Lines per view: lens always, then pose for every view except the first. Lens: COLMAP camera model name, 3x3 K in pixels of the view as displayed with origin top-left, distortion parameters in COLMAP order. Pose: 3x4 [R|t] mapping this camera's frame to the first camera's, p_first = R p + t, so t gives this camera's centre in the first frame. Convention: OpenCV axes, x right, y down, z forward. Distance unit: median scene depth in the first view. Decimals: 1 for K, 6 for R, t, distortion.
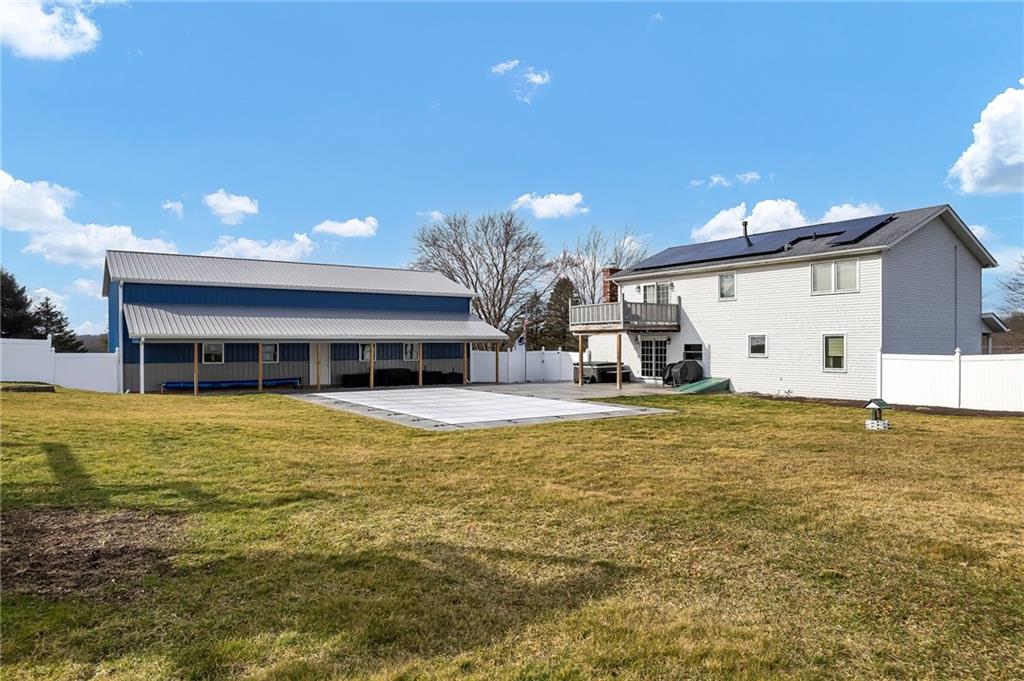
lens RADIAL K [[653.7, 0, 513.5], [0, 653.7, 350.0], [0, 0, 1]] dist [-0.043042, 0.001121]
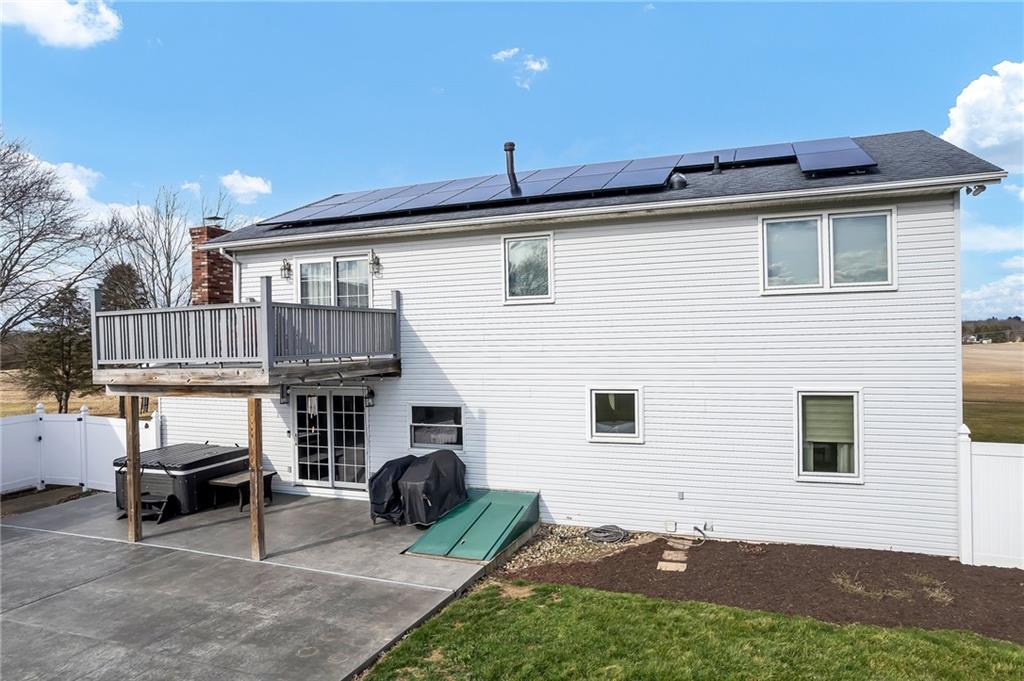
lens RADIAL K [[653.7, 0, 513.5], [0, 653.7, 350.0], [0, 0, 1]] dist [-0.043042, 0.001121]
pose [[0.819269, -0.021577, 0.573003, 0.074382], [0.022534, 0.999731, 0.005427, -0.044321], [-0.572966, 0.008466, 0.819535, 0.602317]]
